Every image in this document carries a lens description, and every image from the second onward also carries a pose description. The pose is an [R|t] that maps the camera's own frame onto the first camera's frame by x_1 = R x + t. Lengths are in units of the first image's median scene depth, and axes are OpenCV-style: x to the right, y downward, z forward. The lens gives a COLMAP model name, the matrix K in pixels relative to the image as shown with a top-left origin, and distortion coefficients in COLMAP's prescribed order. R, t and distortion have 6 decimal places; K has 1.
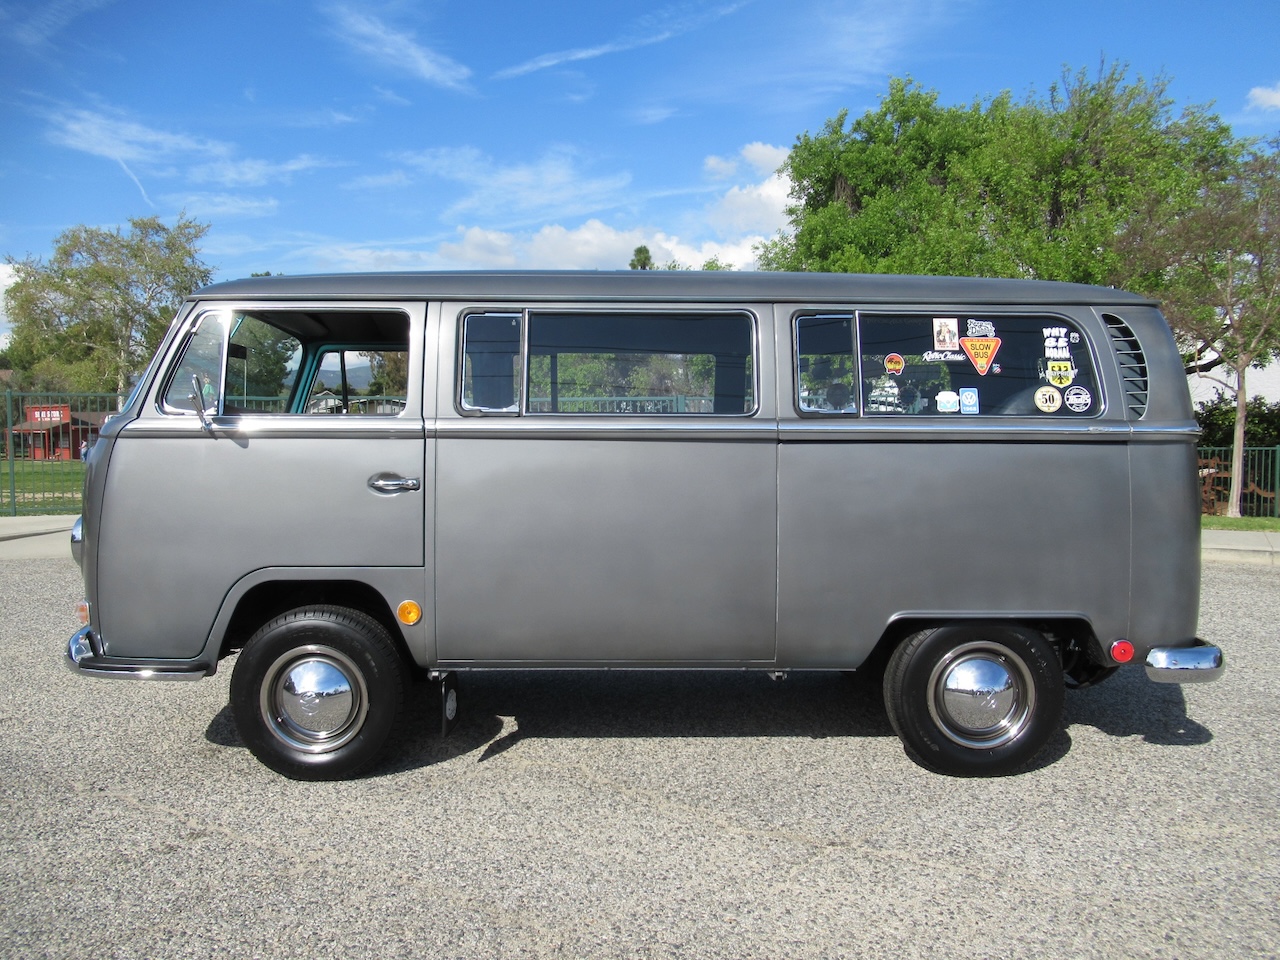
lens RADIAL K [[951.0, 0, 643.3], [0, 951.0, 481.7], [0, 0, 1]] dist [-0.013667, 0.006152]
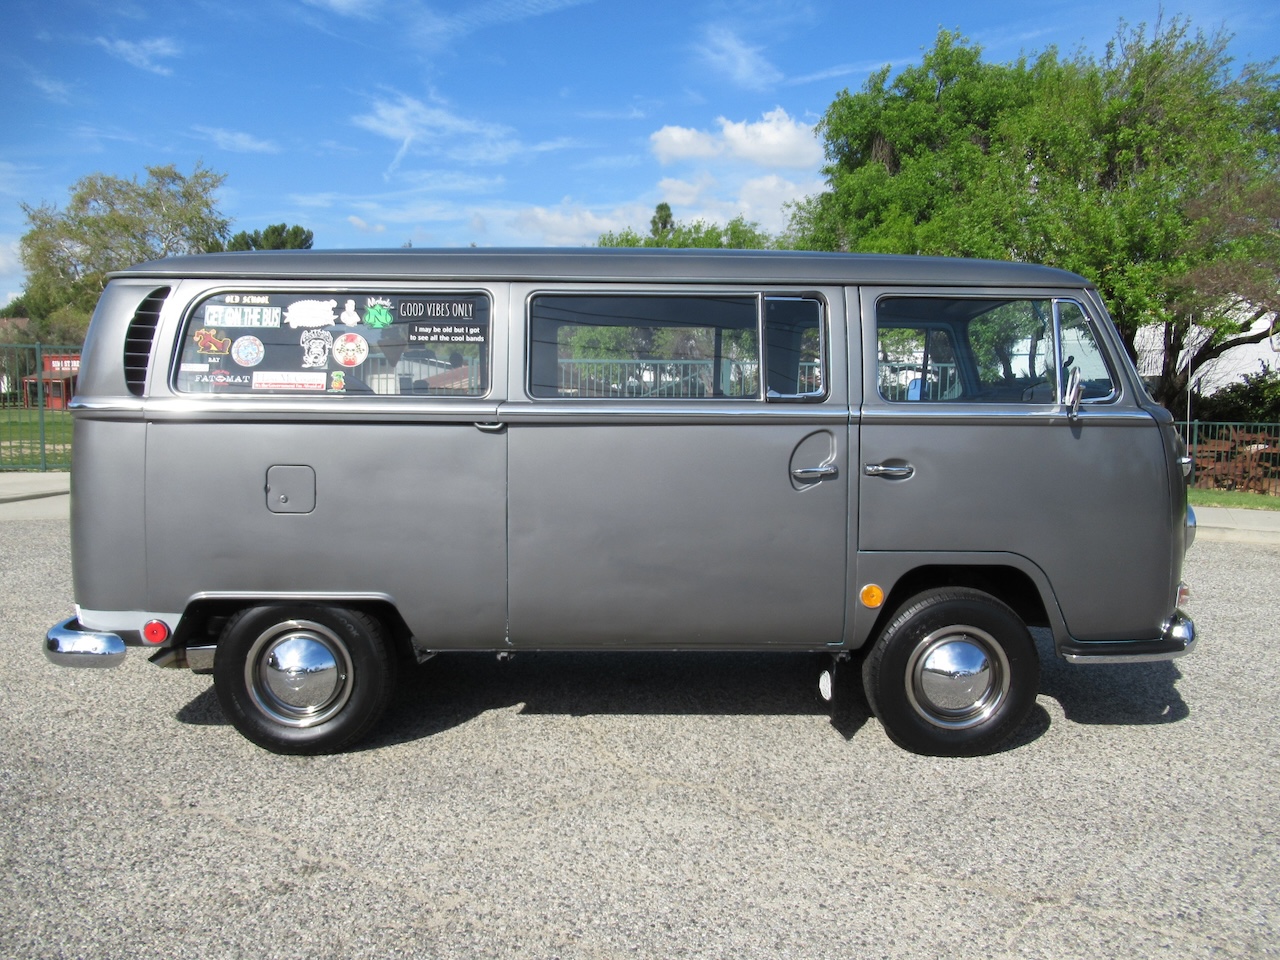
lens RADIAL K [[951.8, 0, 646.2], [0, 951.8, 481.0], [0, 0, 1]] dist [-0.011575, 0.007906]
pose [[0.999749, 0.019431, -0.011140, -0.141137], [-0.018955, 0.998965, 0.041345, -0.029422], [0.011932, -0.041124, 0.999083, 0.119617]]
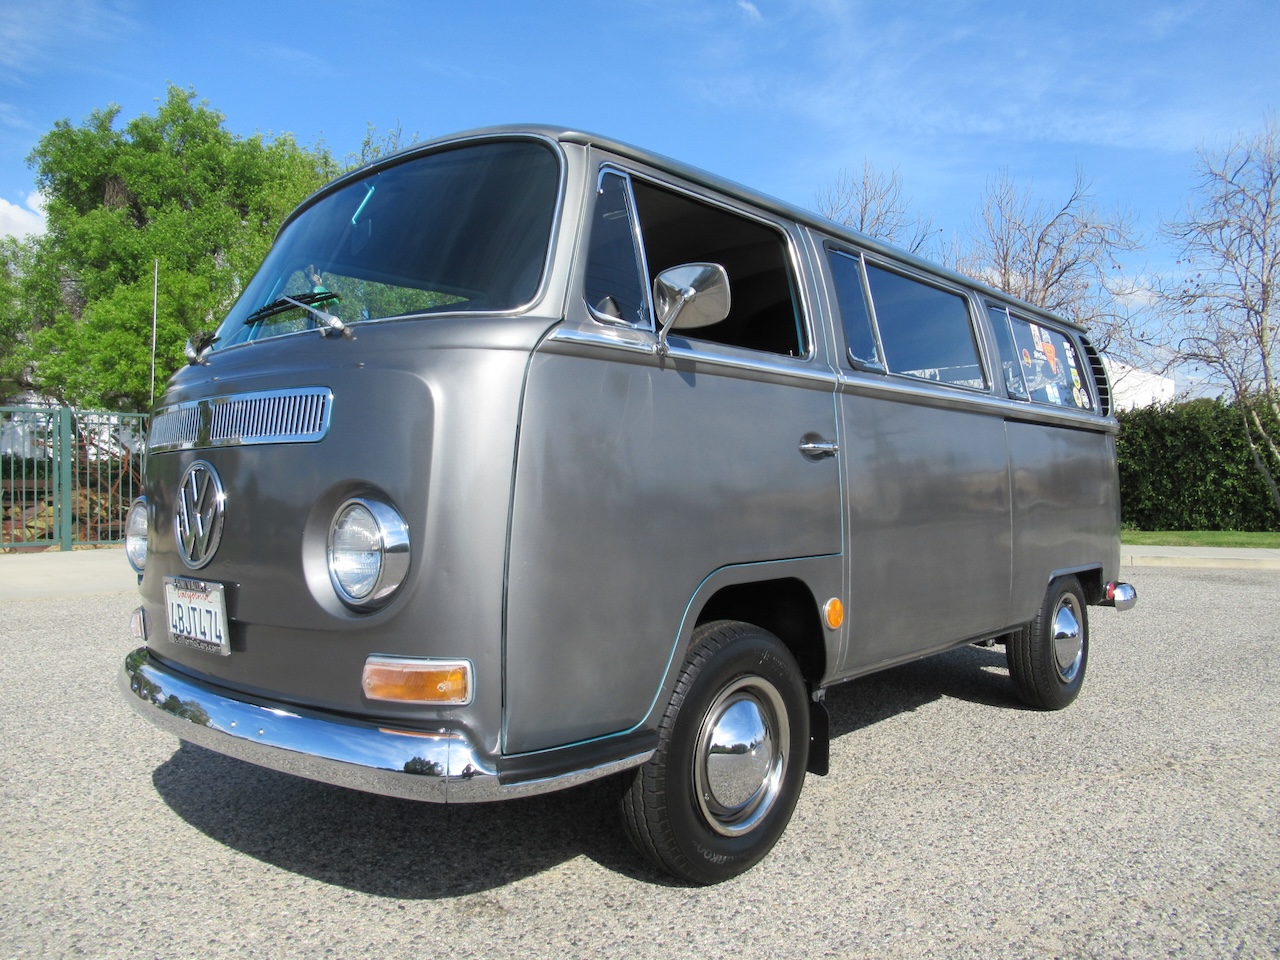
lens RADIAL K [[942.8, 0, 649.3], [0, 942.8, 481.9], [0, 0, 1]] dist [-0.014583, 0.013957]
pose [[0.683179, 0.000045, 0.730251, -0.927619], [0.034482, 0.998883, -0.032321, 0.050290], [-0.729437, 0.047262, 0.682414, 0.588773]]
